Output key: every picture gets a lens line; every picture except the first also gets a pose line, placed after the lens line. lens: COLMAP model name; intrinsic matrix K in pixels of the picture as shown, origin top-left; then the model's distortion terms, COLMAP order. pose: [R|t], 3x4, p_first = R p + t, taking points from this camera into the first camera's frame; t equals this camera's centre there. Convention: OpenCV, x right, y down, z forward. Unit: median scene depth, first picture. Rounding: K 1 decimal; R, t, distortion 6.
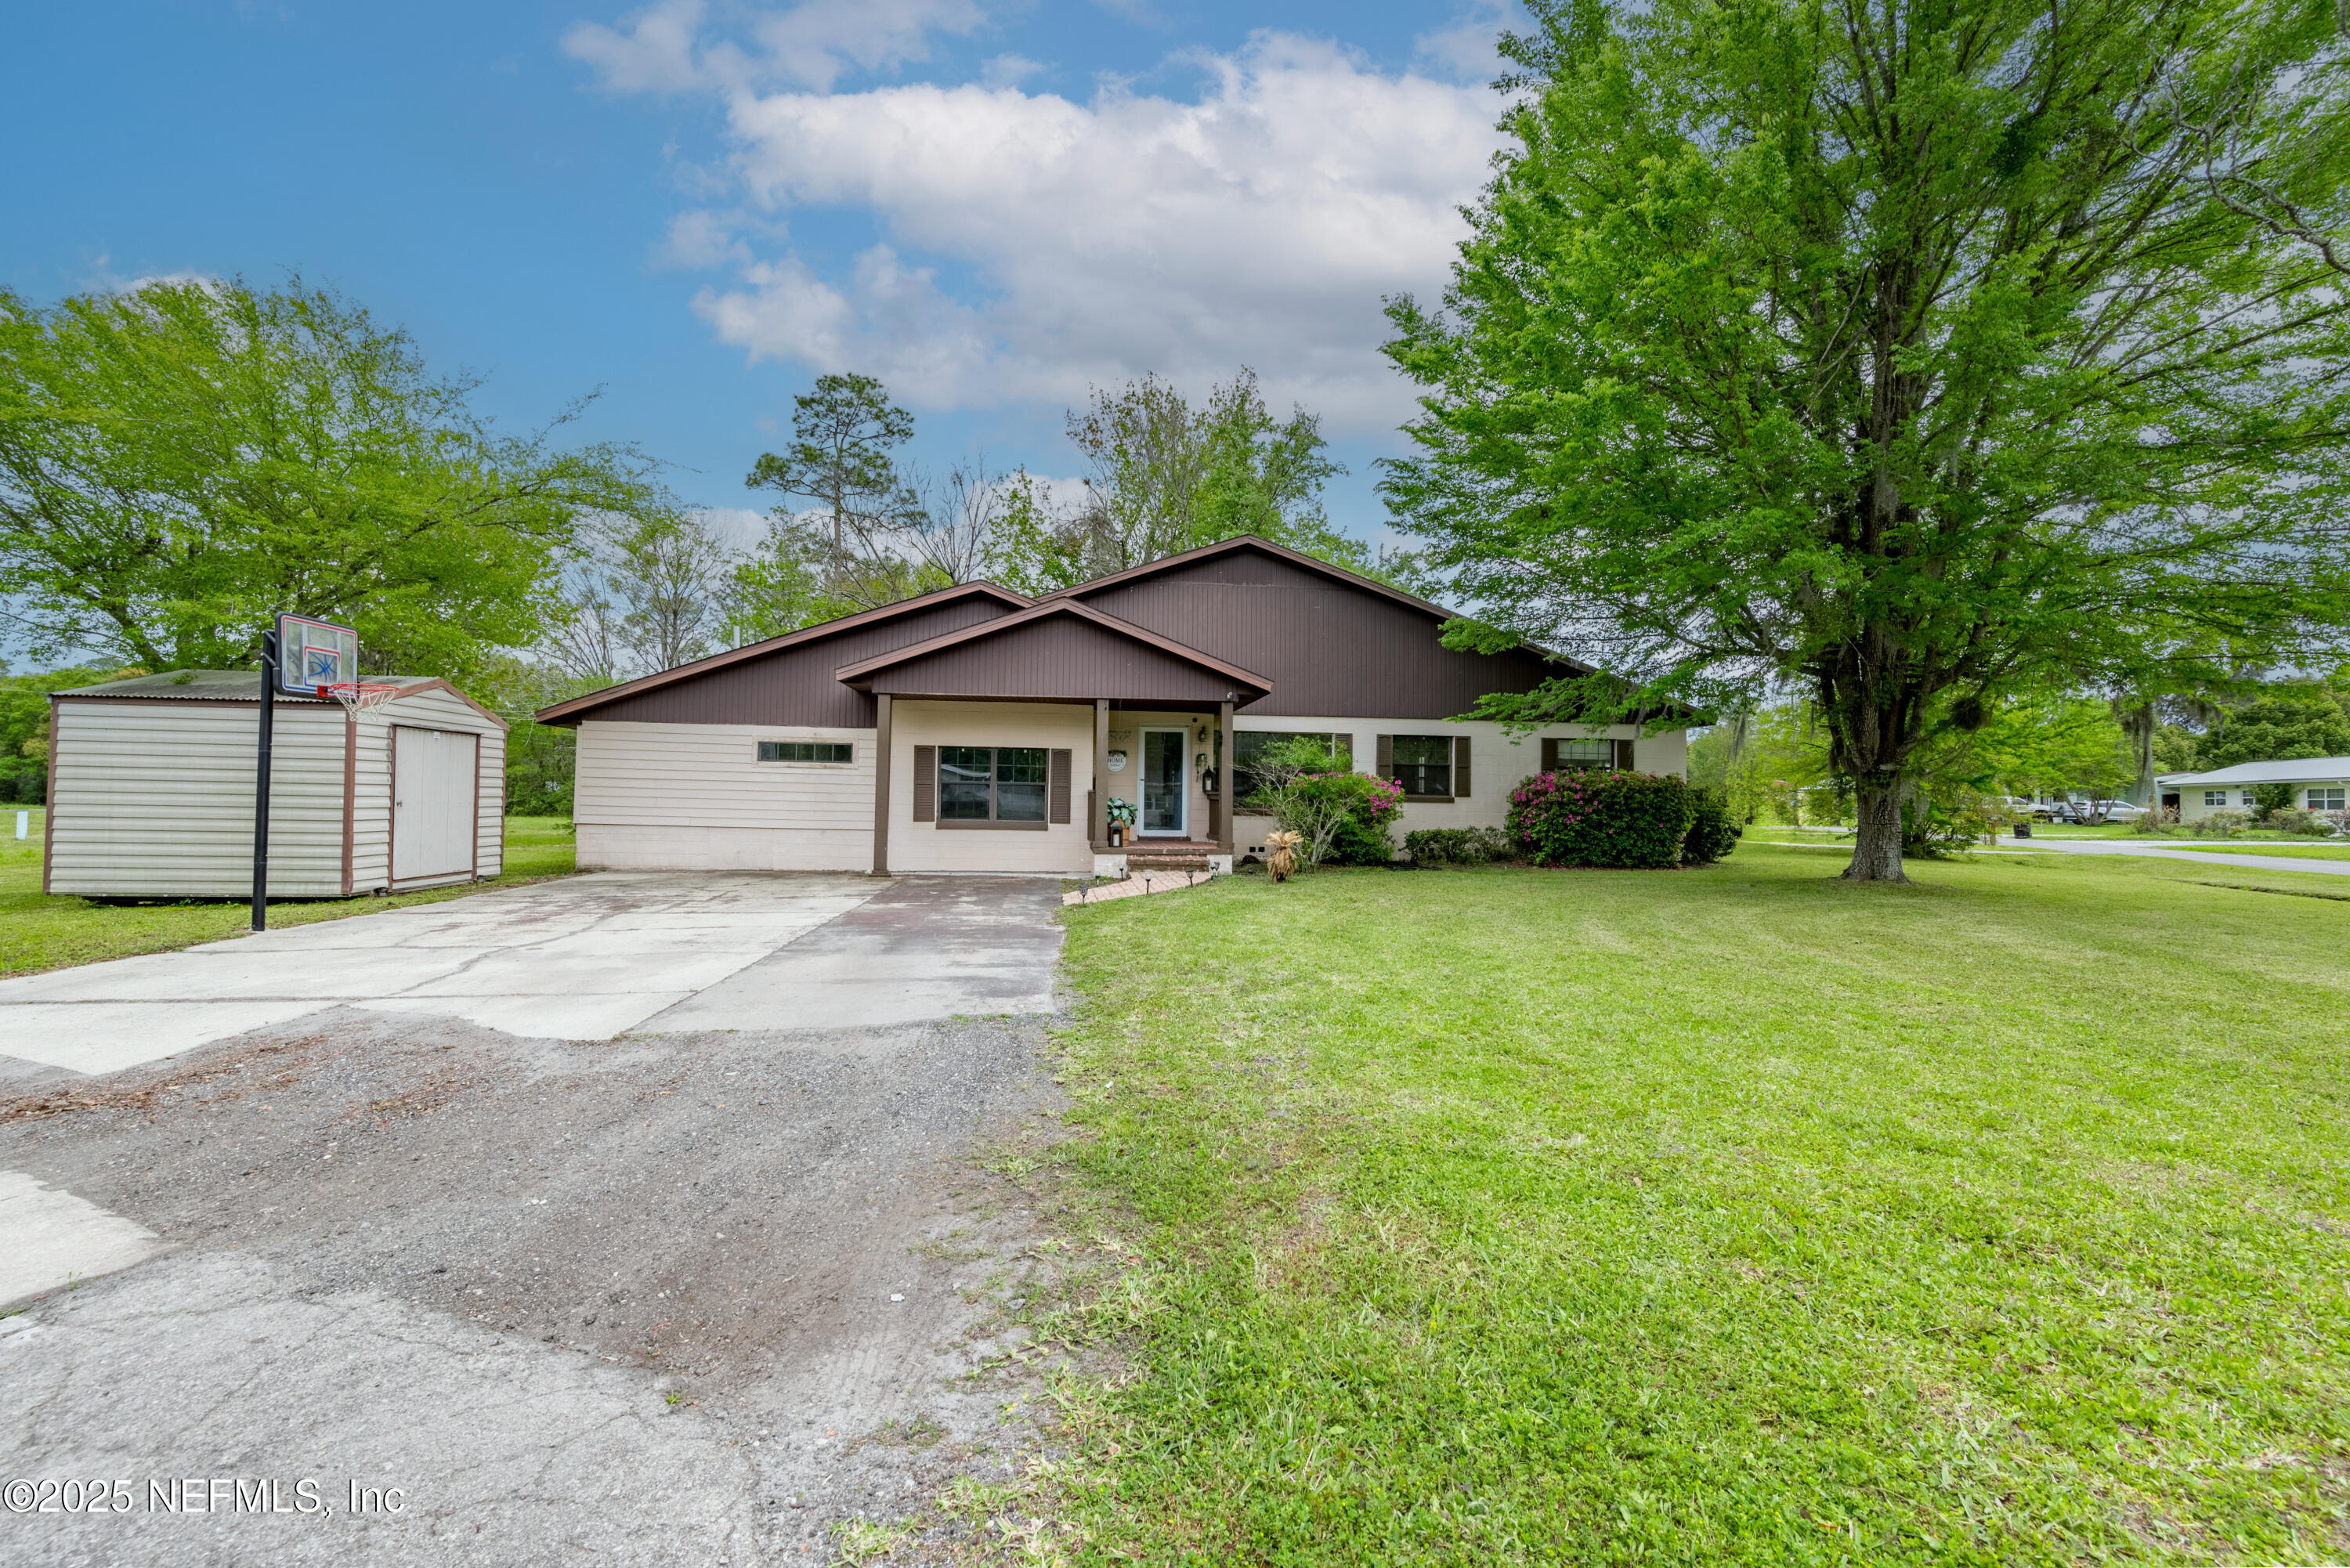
lens RADIAL K [[925.2, 0, 1159.8], [0, 925.2, 785.1], [0, 0, 1]] dist [-0.003162, 0.000255]
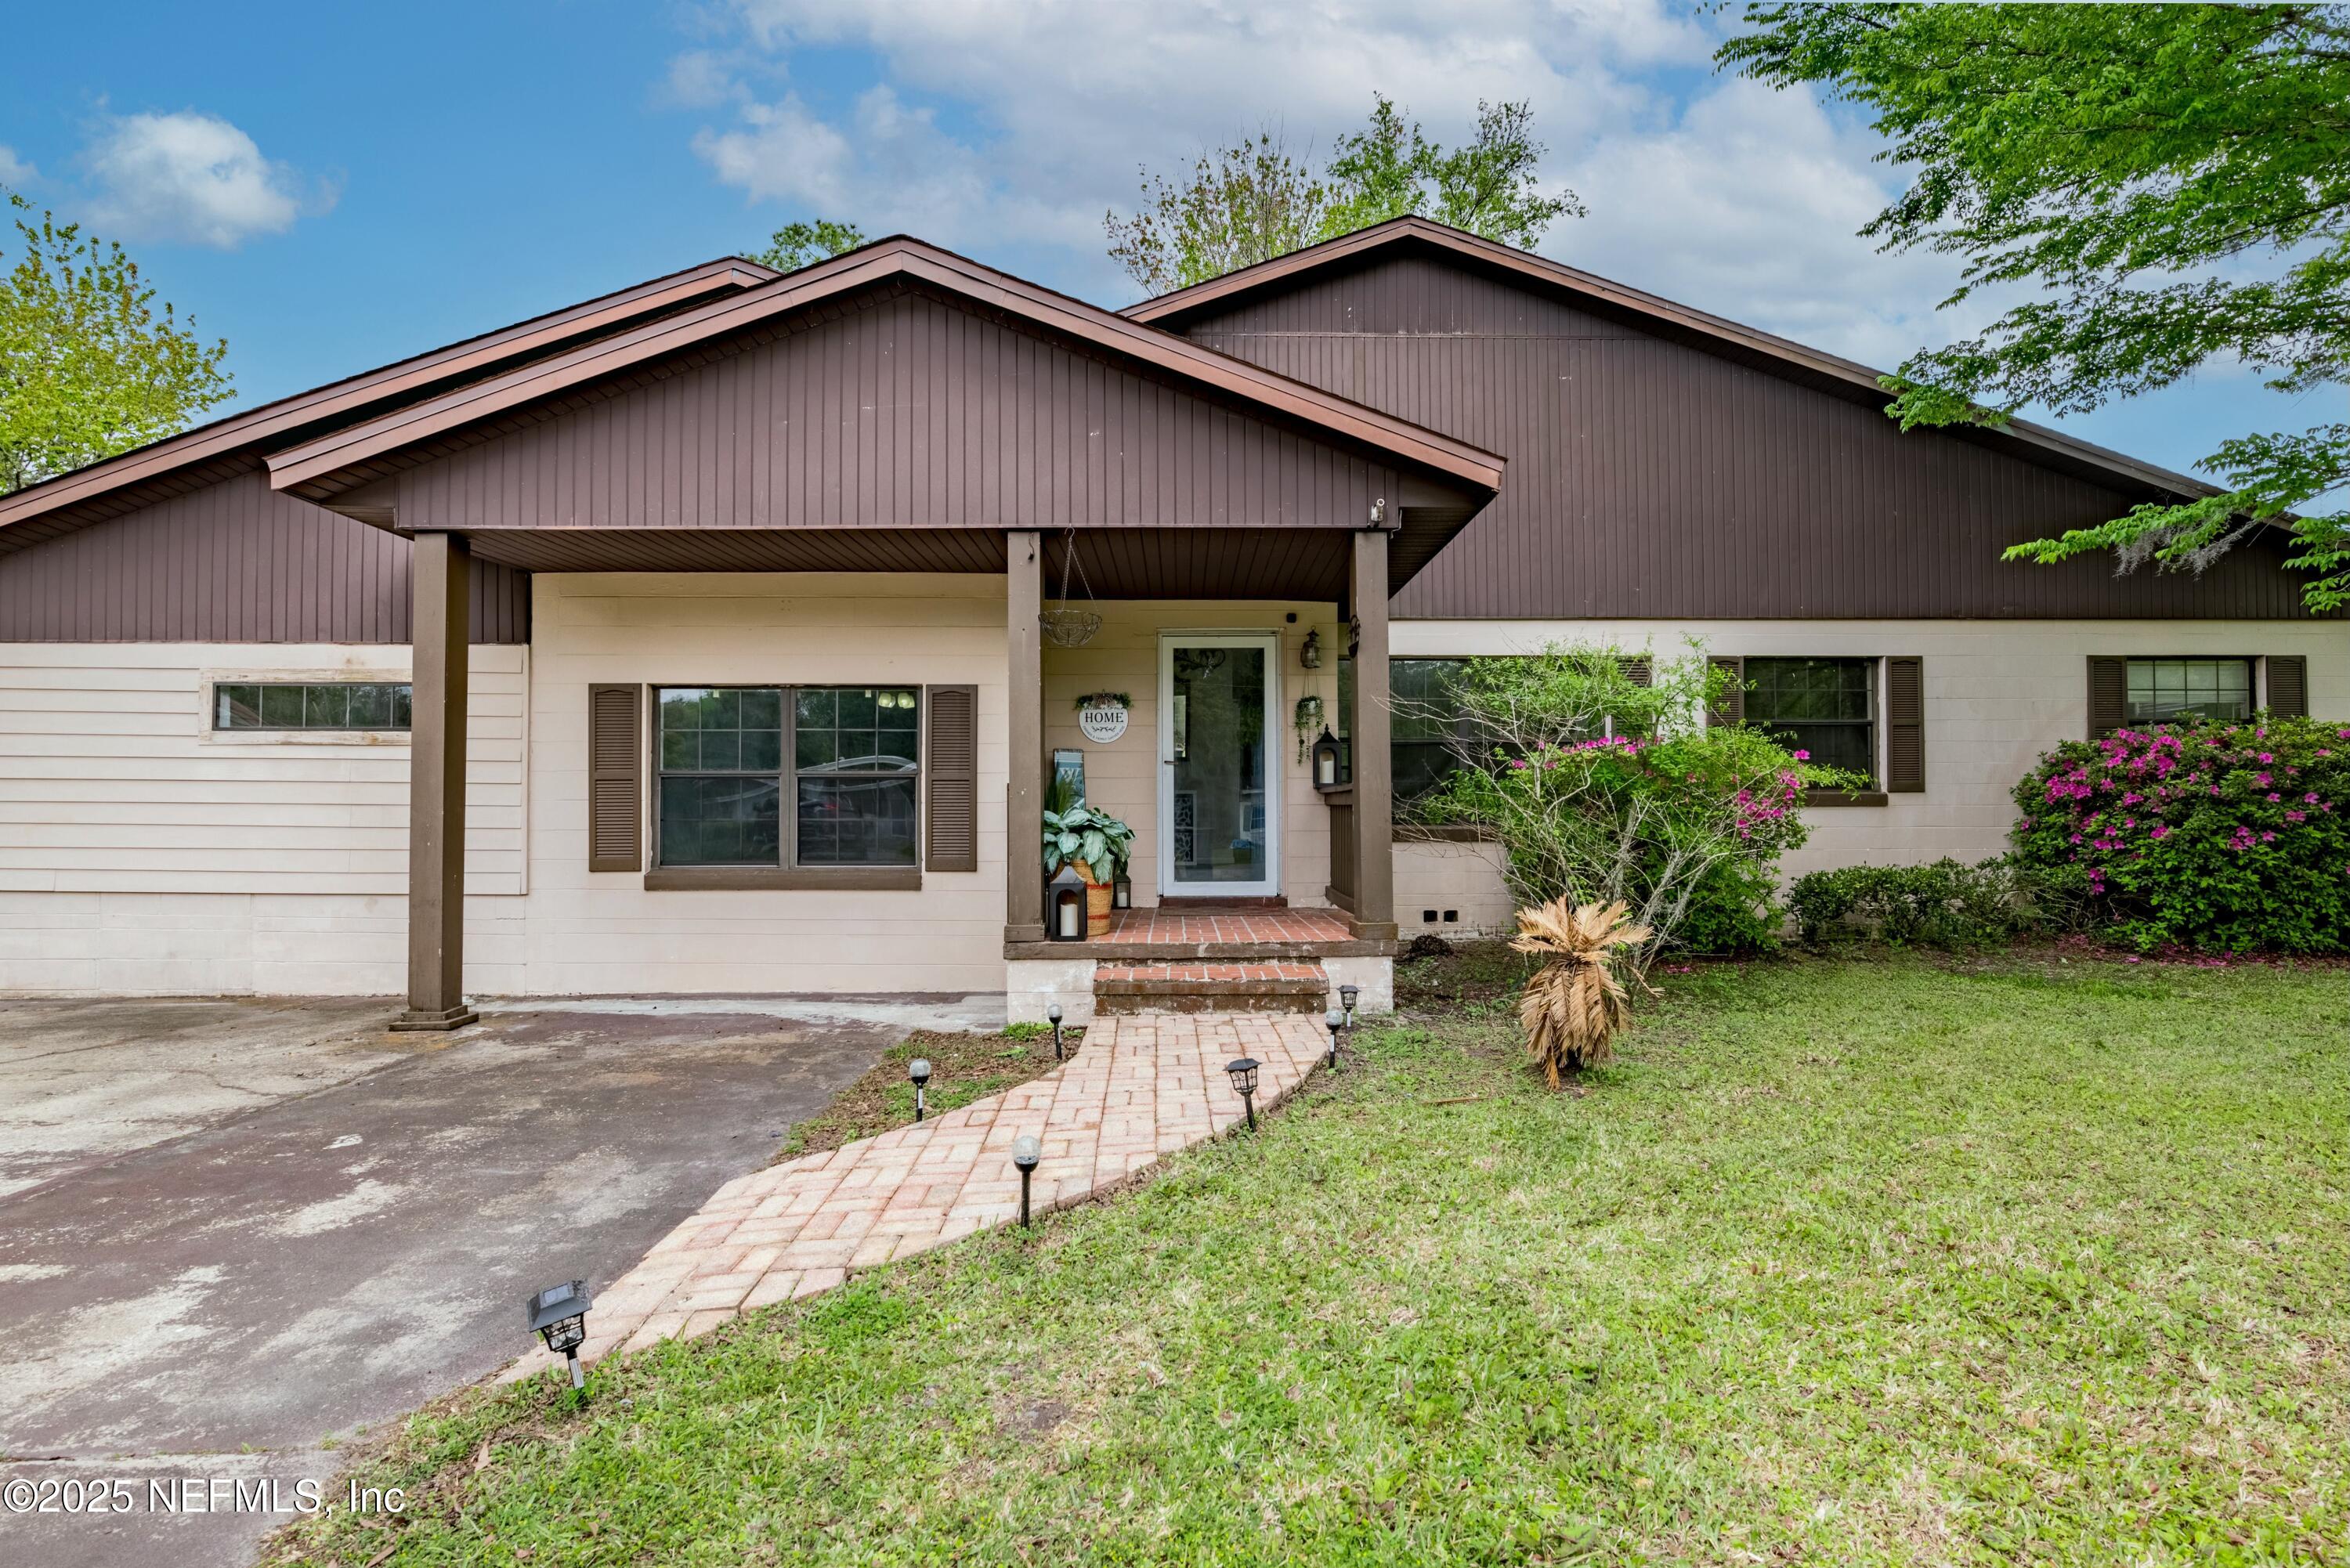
lens RADIAL K [[1093.3, 0, 1183.2], [0, 1093.3, 796.7], [0, 0, 1]] dist [-0.000360, -0.000694]
pose [[0.995640, -0.018265, -0.091477, 0.033013], [0.018160, 0.999833, -0.001974, 0.011151], [0.091498, 0.000304, 0.995805, 0.507003]]
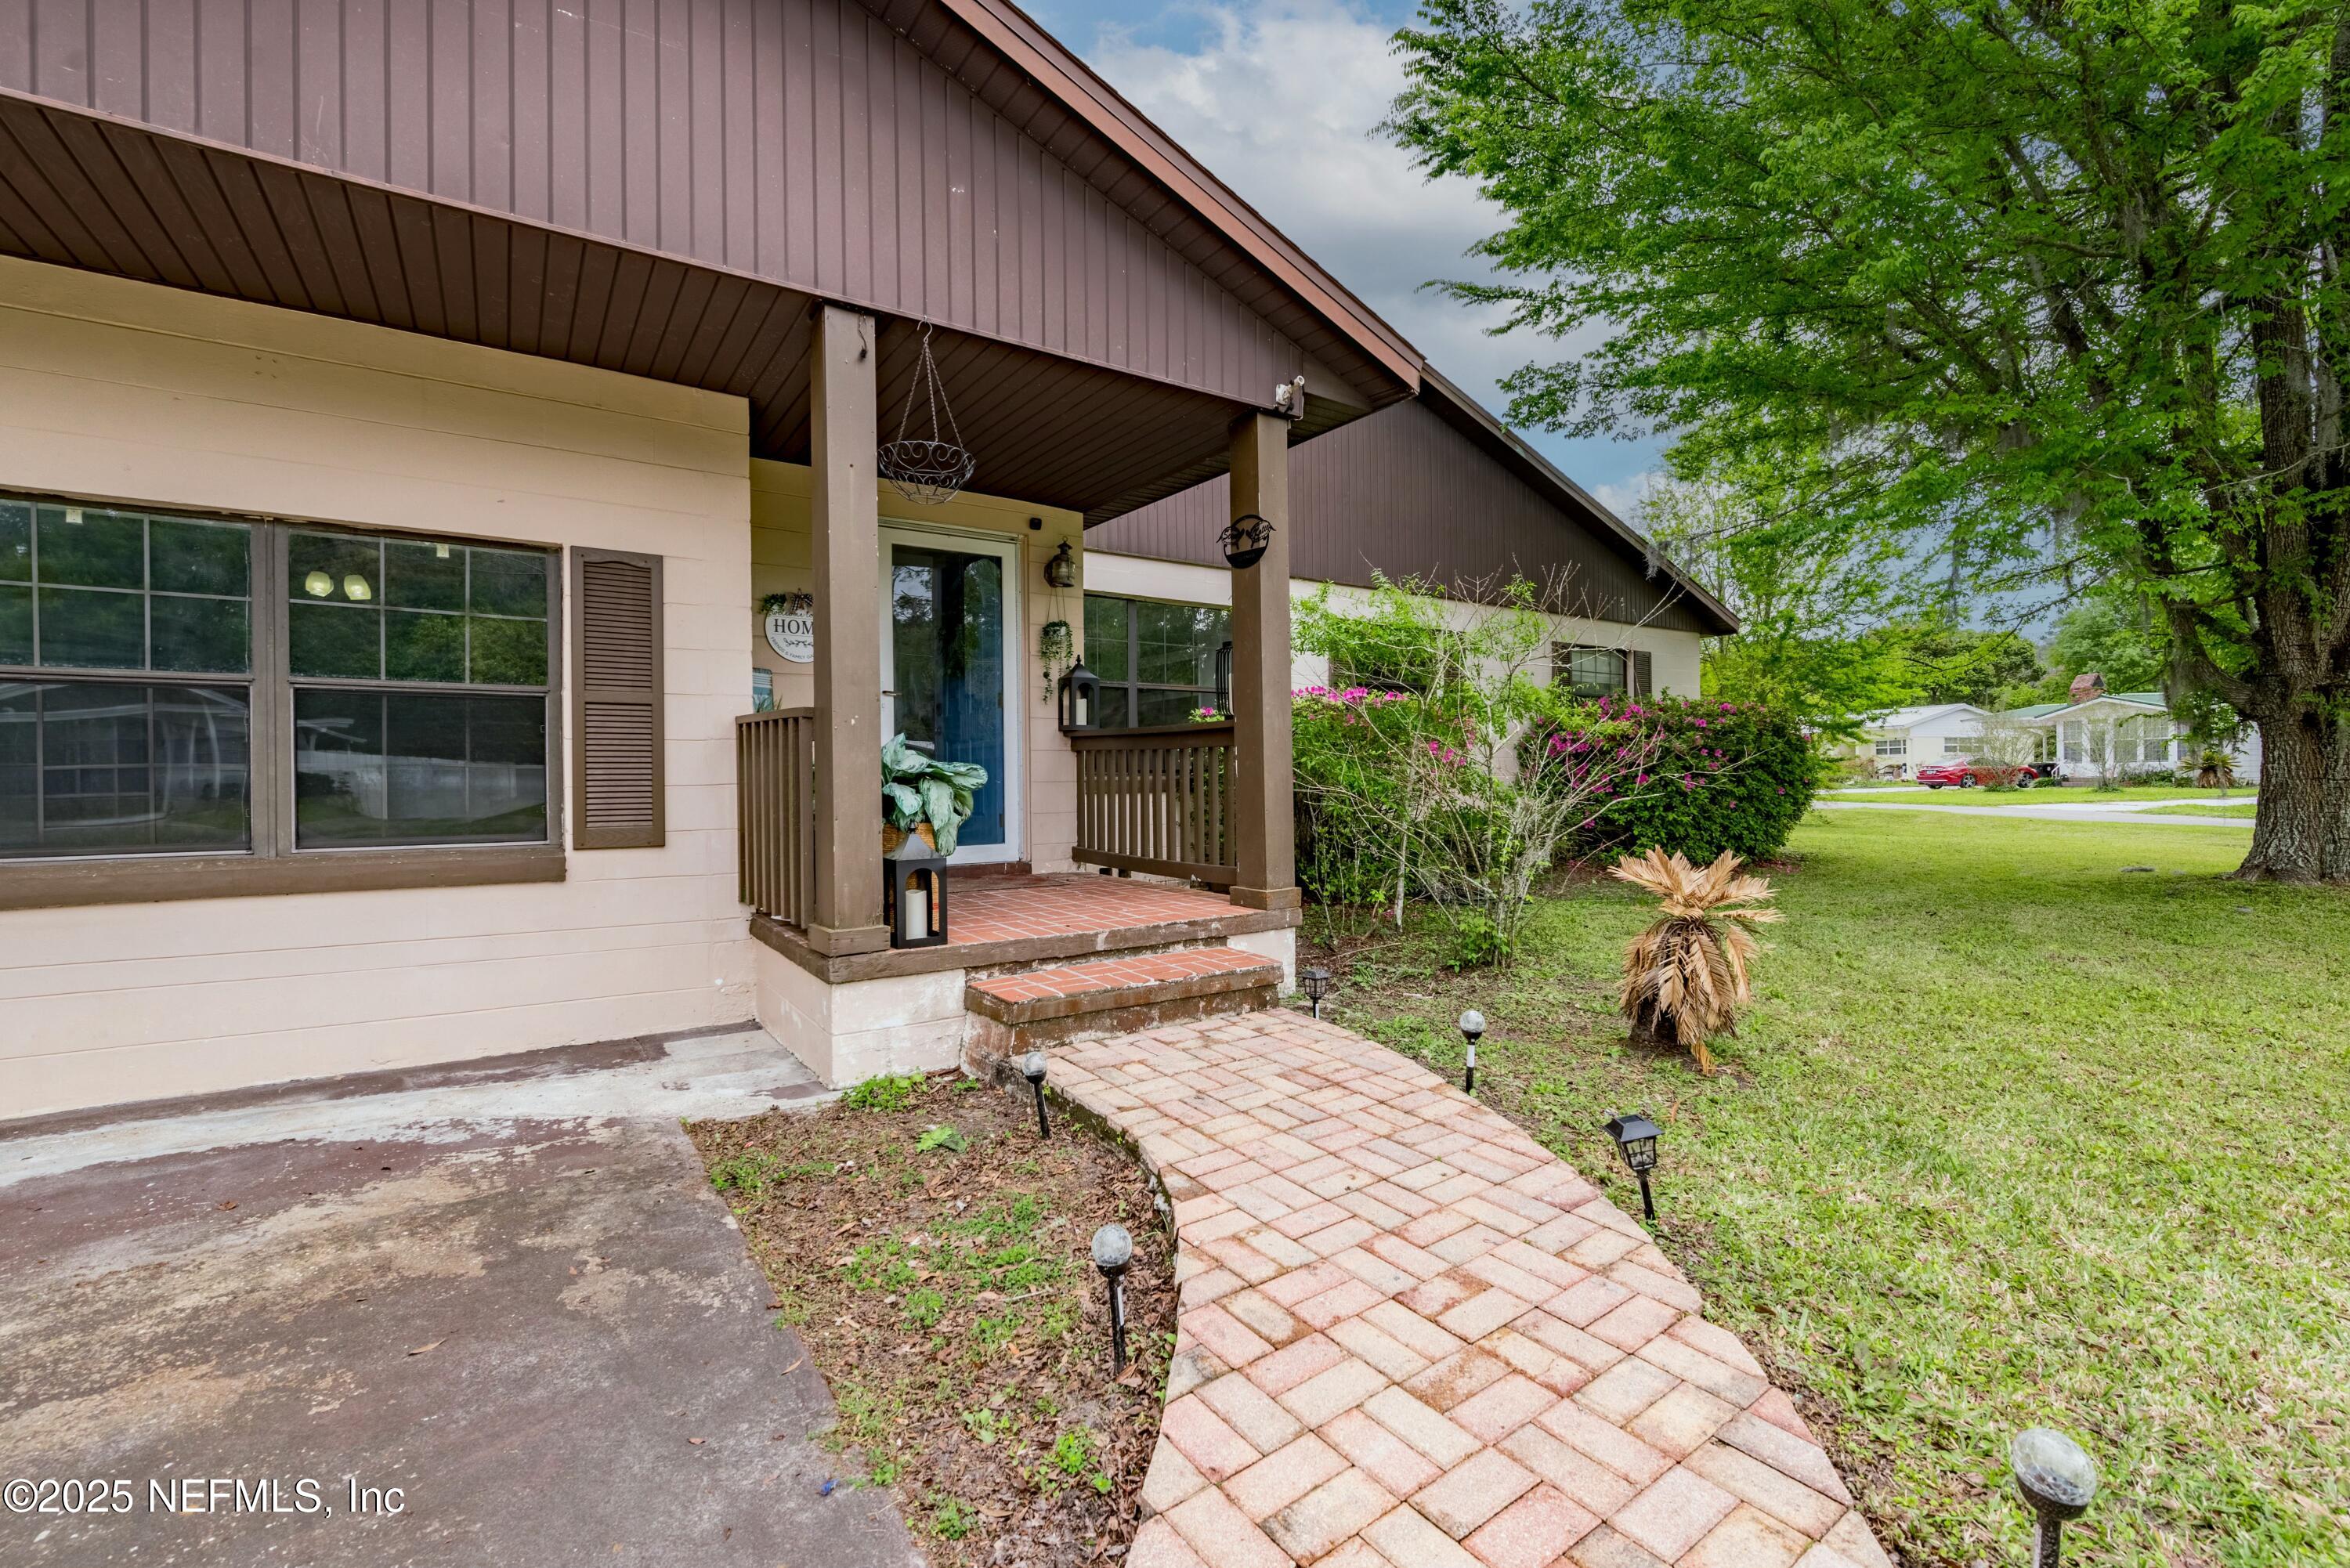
lens RADIAL K [[1016.9, 0, 1172.0], [0, 1016.9, 778.9], [0, 0, 1]] dist [-0.000801, 0.000049]
pose [[0.883621, -0.021258, 0.467721, -0.098268], [0.008284, 0.999522, 0.029779, 0.014530], [-0.468130, -0.022439, 0.883374, 0.644627]]
